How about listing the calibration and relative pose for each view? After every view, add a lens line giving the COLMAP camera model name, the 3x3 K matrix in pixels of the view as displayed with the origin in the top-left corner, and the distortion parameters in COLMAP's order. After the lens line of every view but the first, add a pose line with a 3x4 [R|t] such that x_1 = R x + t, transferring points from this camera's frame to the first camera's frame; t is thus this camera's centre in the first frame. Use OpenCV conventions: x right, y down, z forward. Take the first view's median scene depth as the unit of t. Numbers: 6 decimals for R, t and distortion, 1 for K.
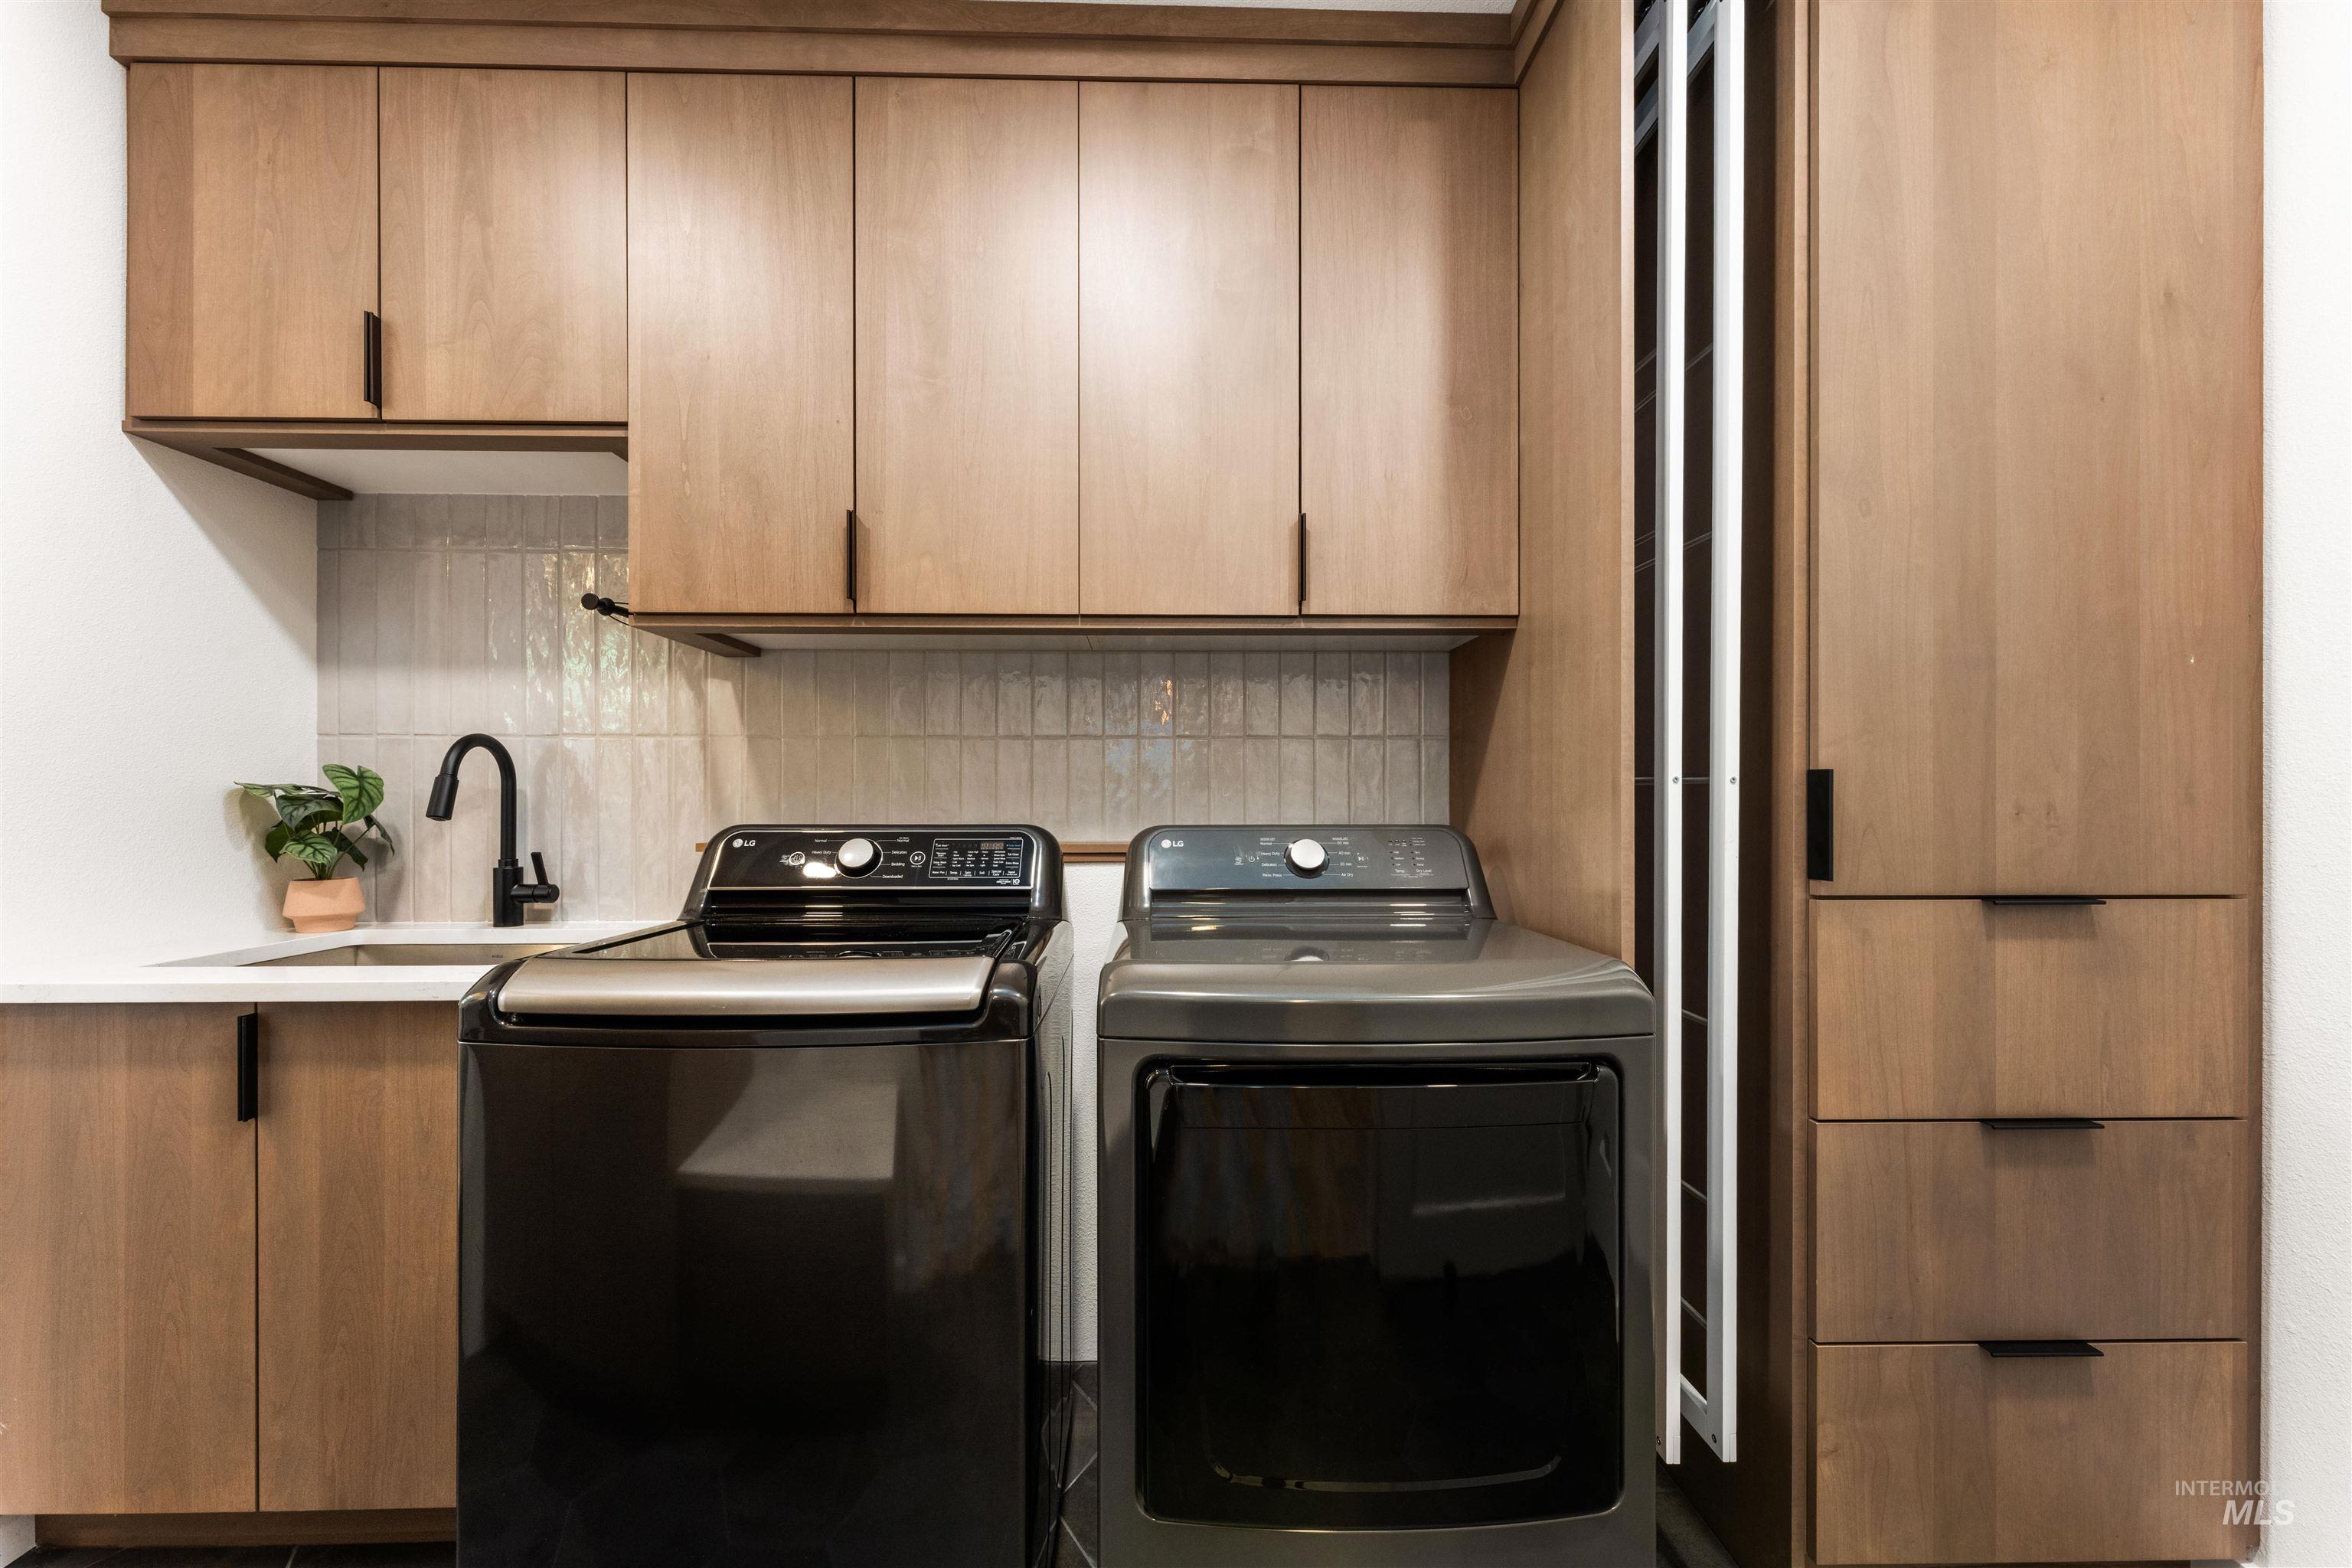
lens RADIAL K [[949.9, 0, 1173.0], [0, 949.9, 795.4], [0, 0, 1]] dist [0.002369, -0.001037]
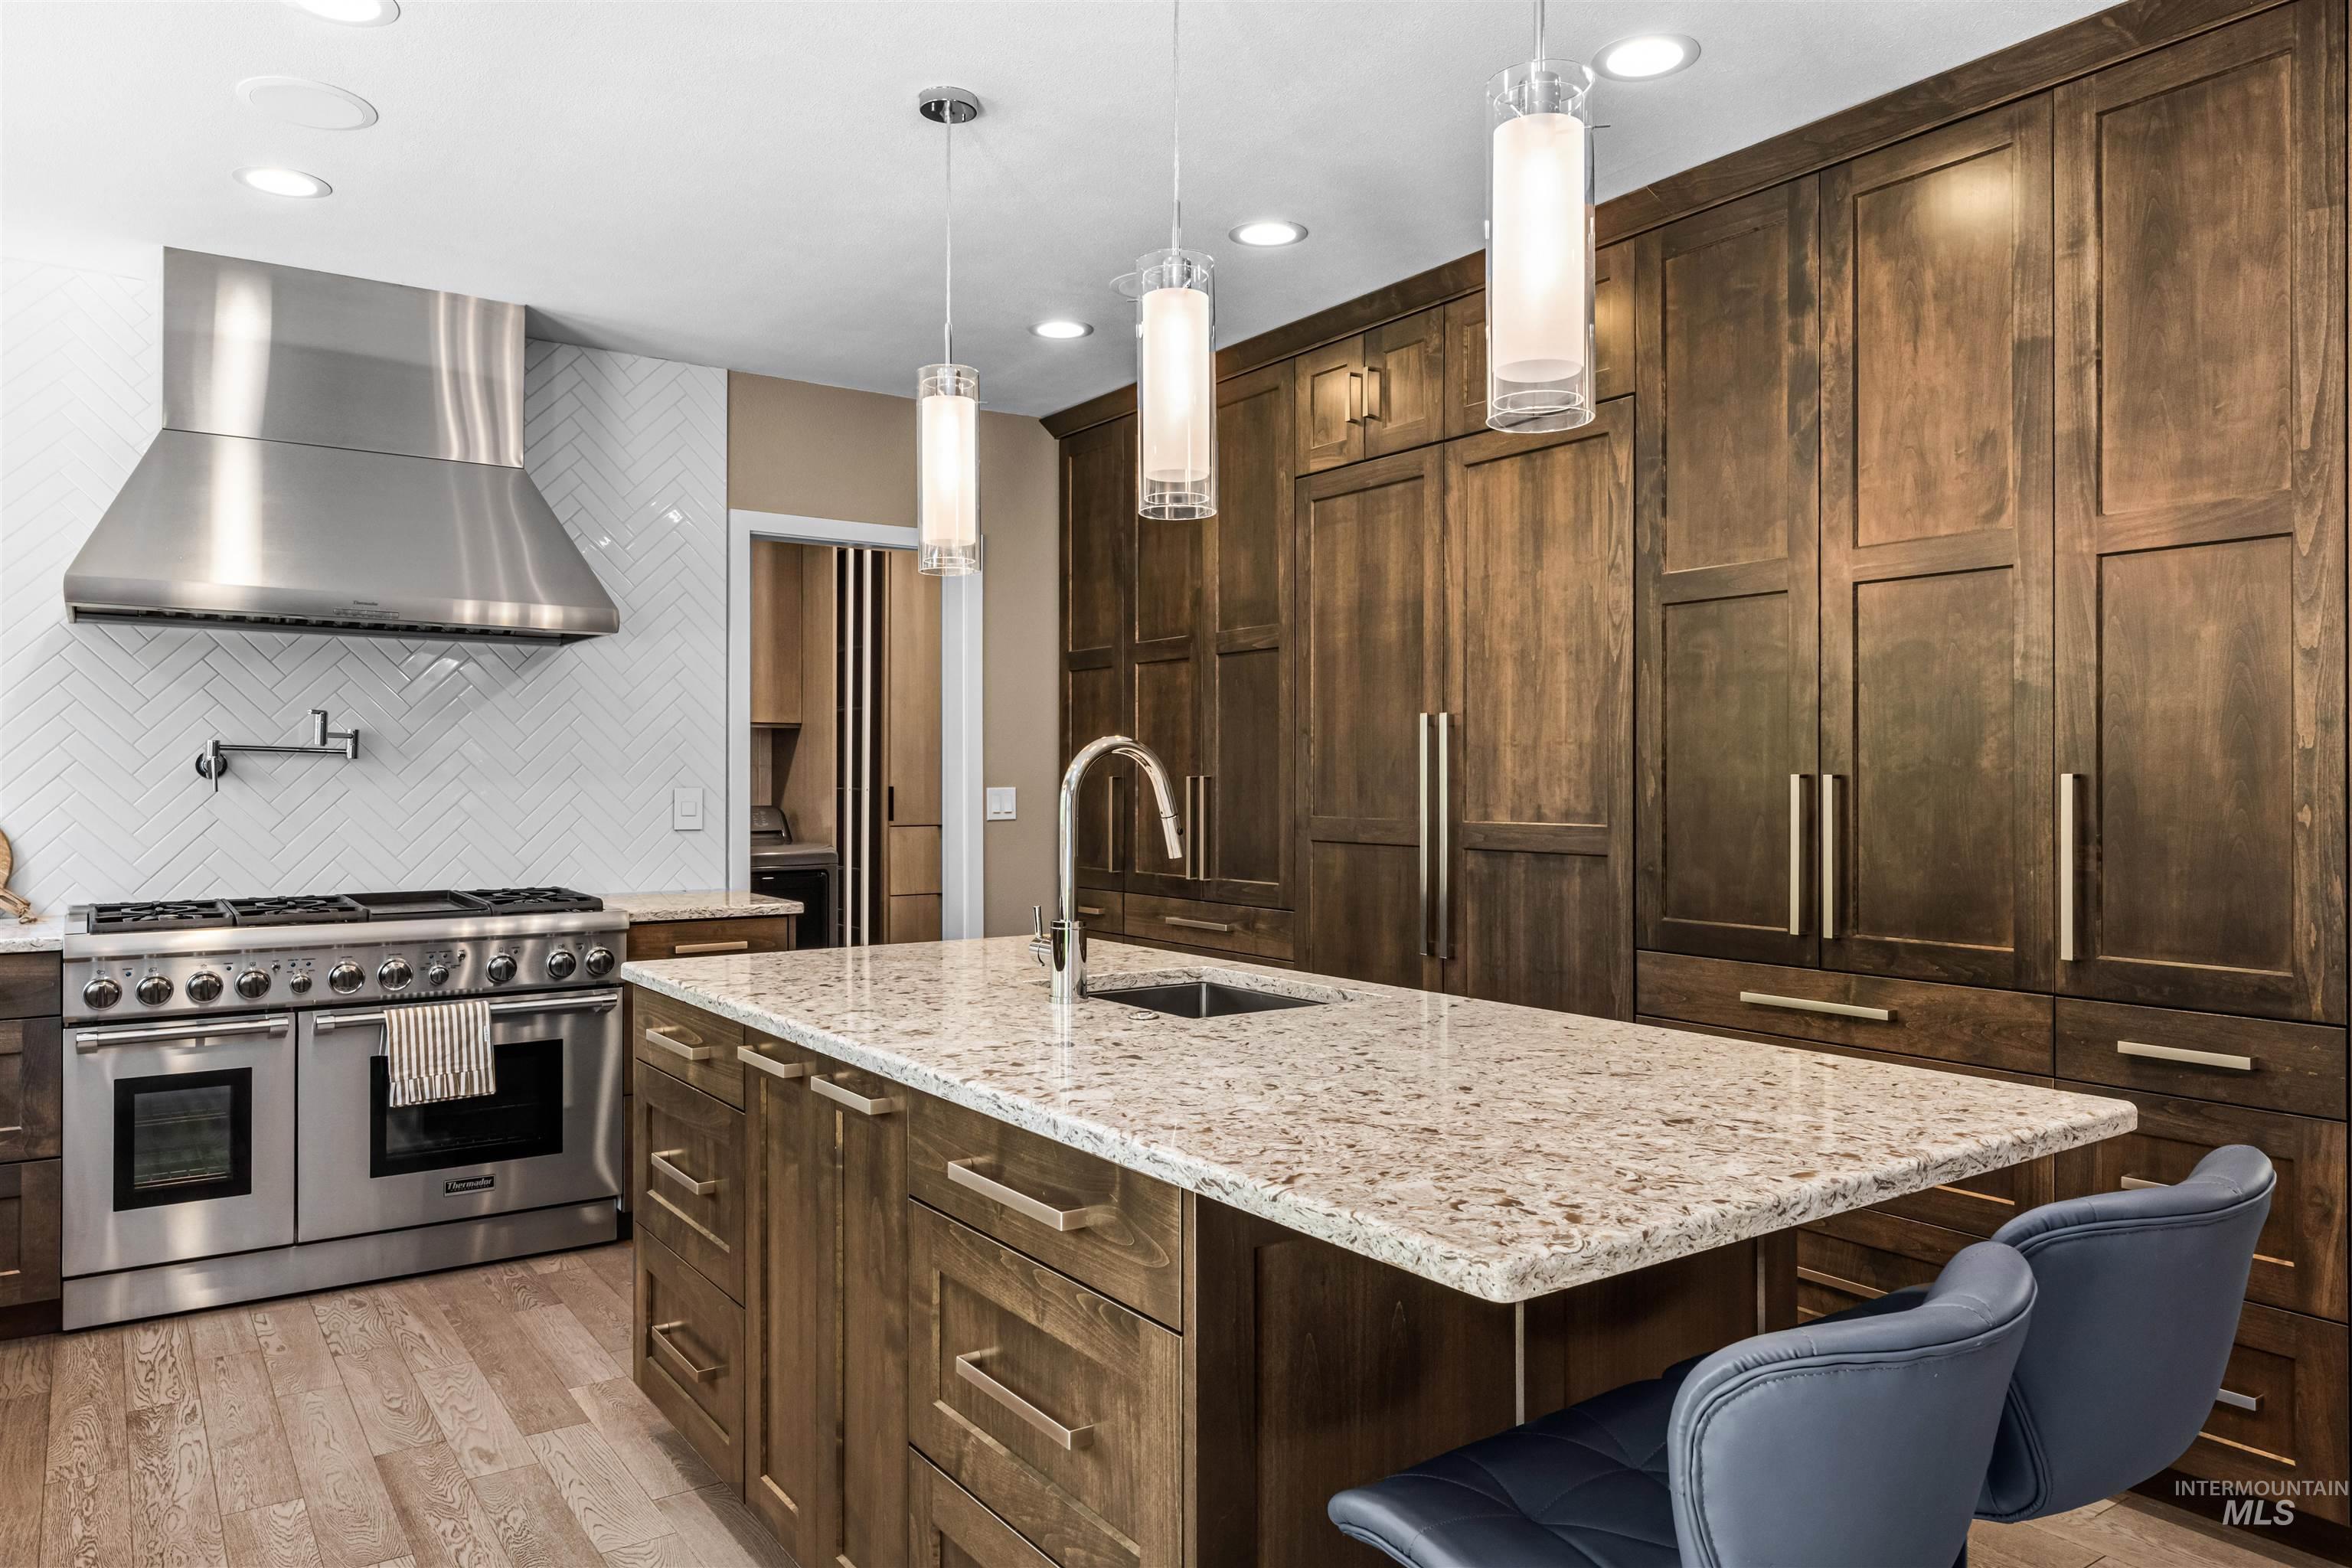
lens RADIAL K [[1563.6, 0, 1185.9], [0, 1563.6, 782.4], [0, 0, 1]] dist [0.006233, -0.001509]
pose [[0.845123, 0.001372, 0.534569, -1.095805], [-0.002000, 0.999998, 0.000594, -0.040054], [-0.534568, -0.001571, 0.845124, -3.368344]]
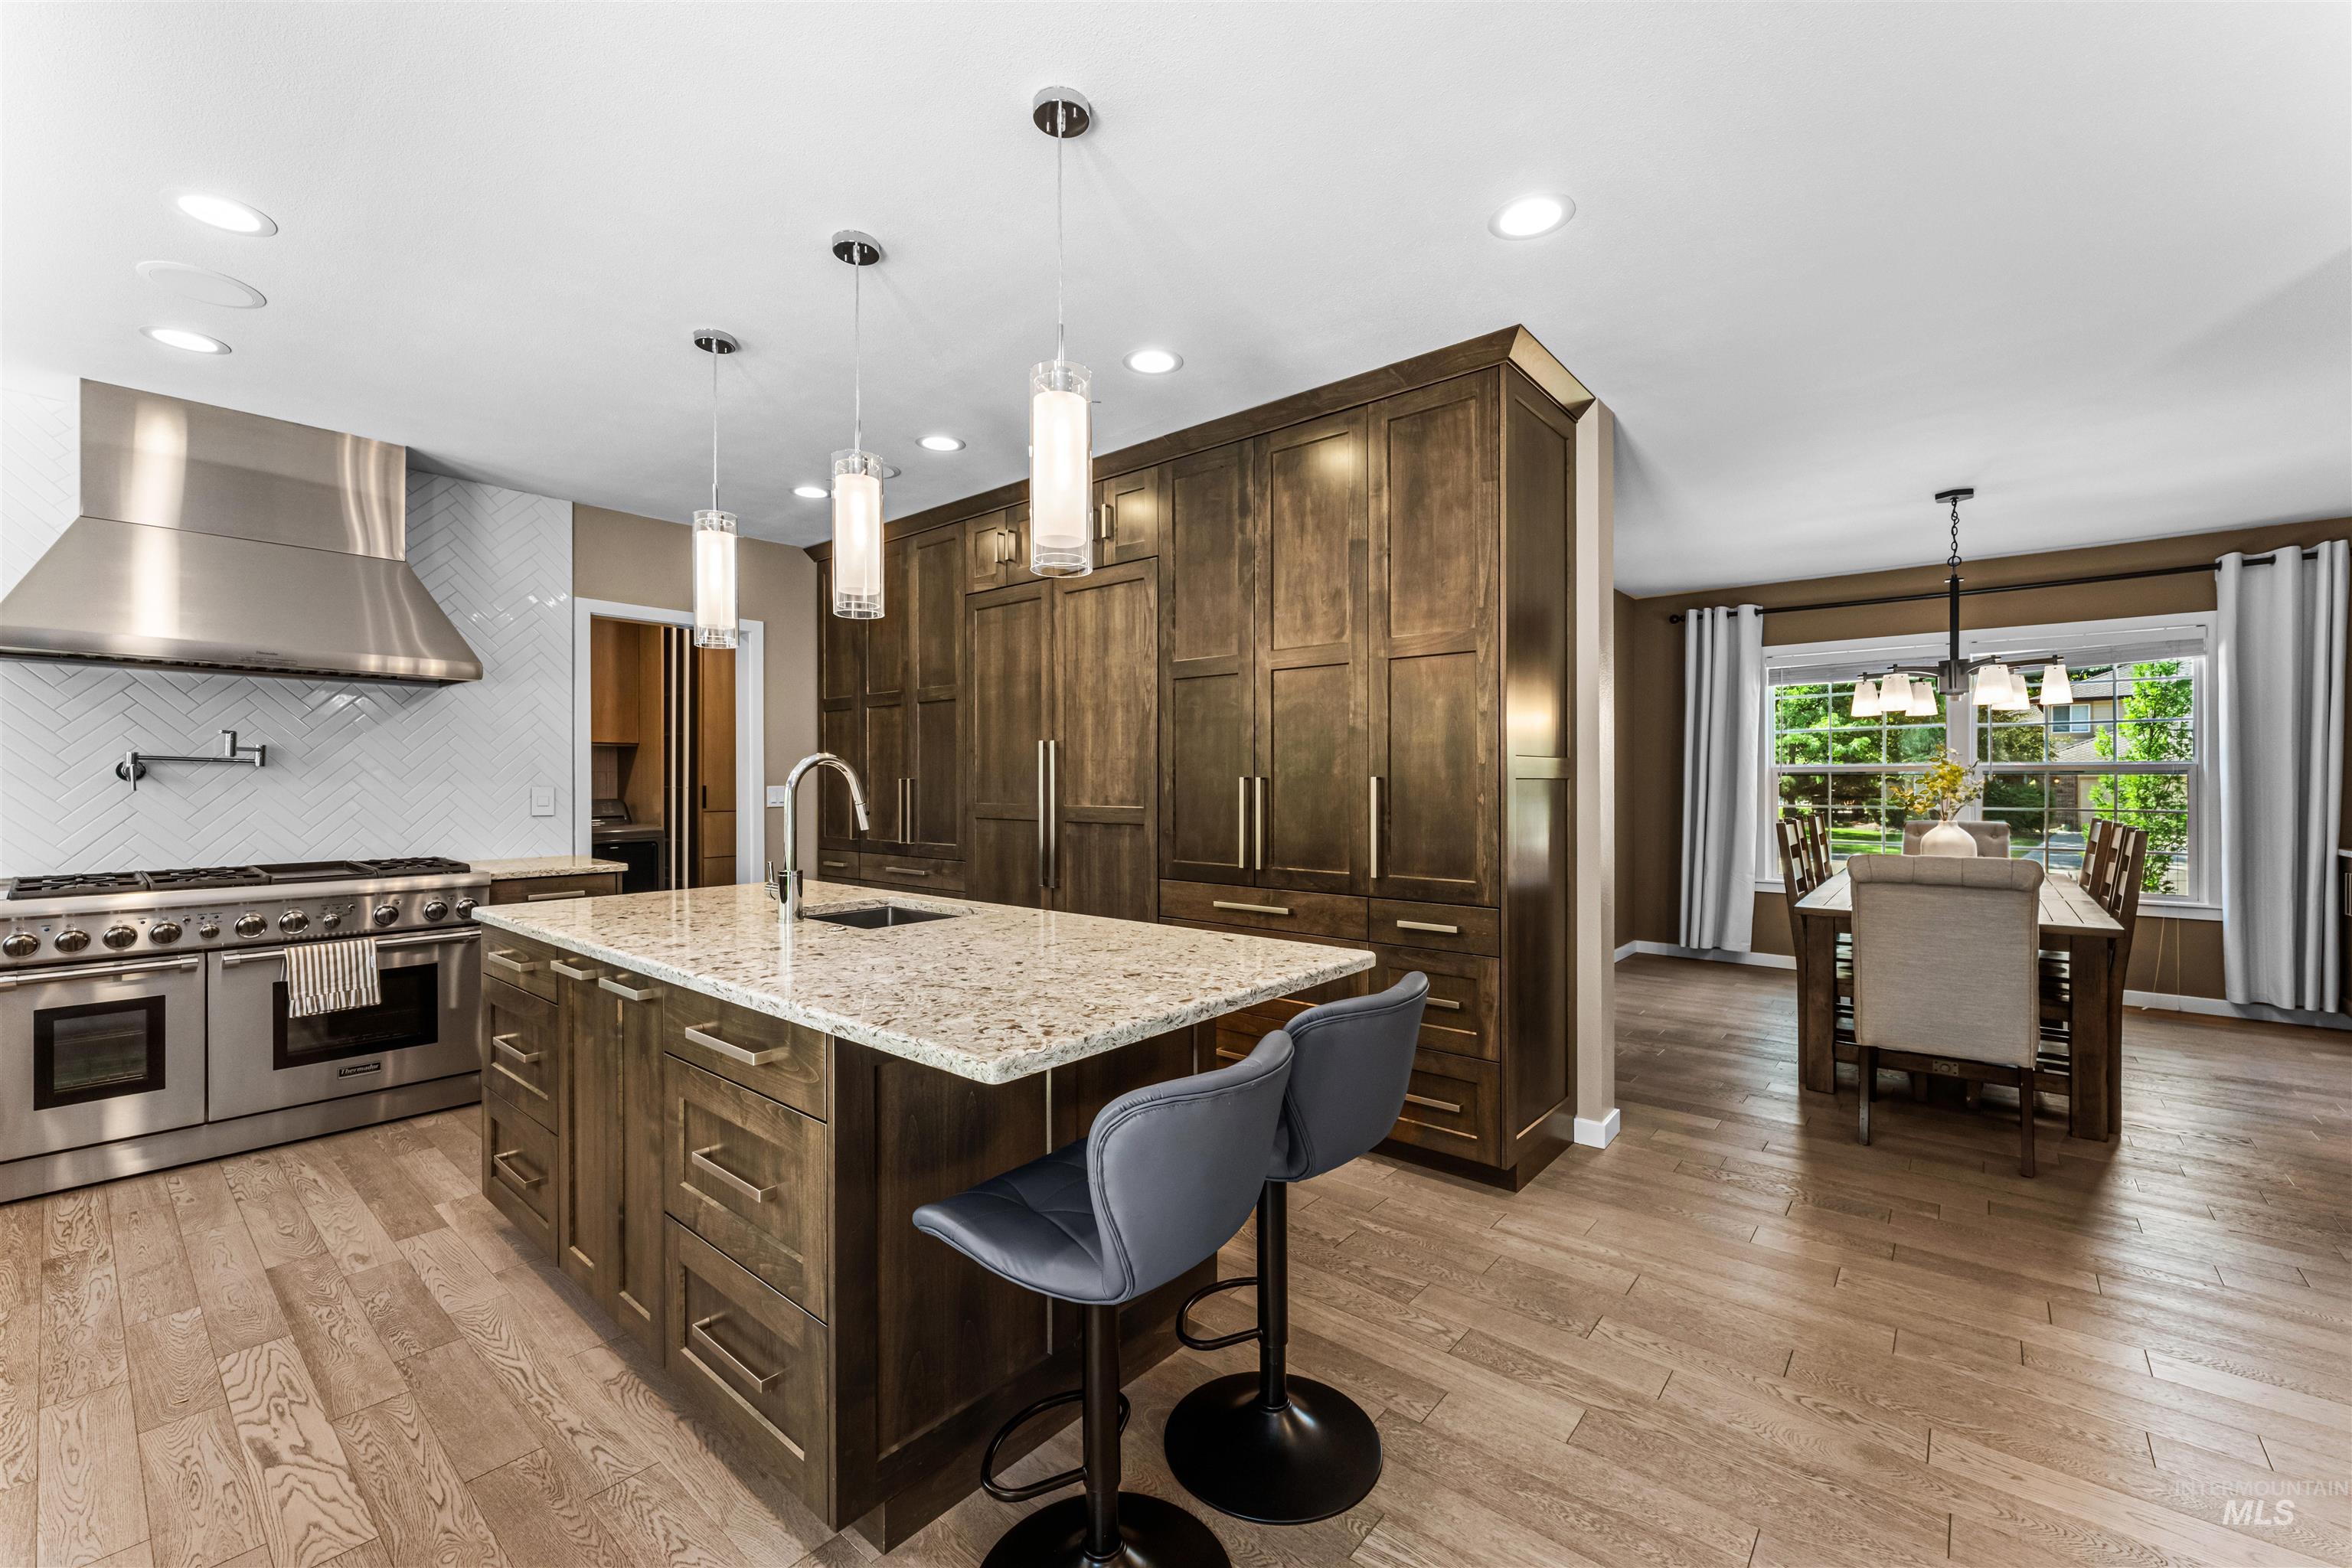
lens RADIAL K [[949.9, 0, 1164.2], [0, 949.9, 785.8], [0, 0, 1]] dist [0.002369, -0.001037]
pose [[0.678661, -0.002586, 0.734447, -1.085484], [-0.000344, 0.999993, 0.003839, -0.039965], [-0.734452, -0.002859, 0.678655, -3.385069]]
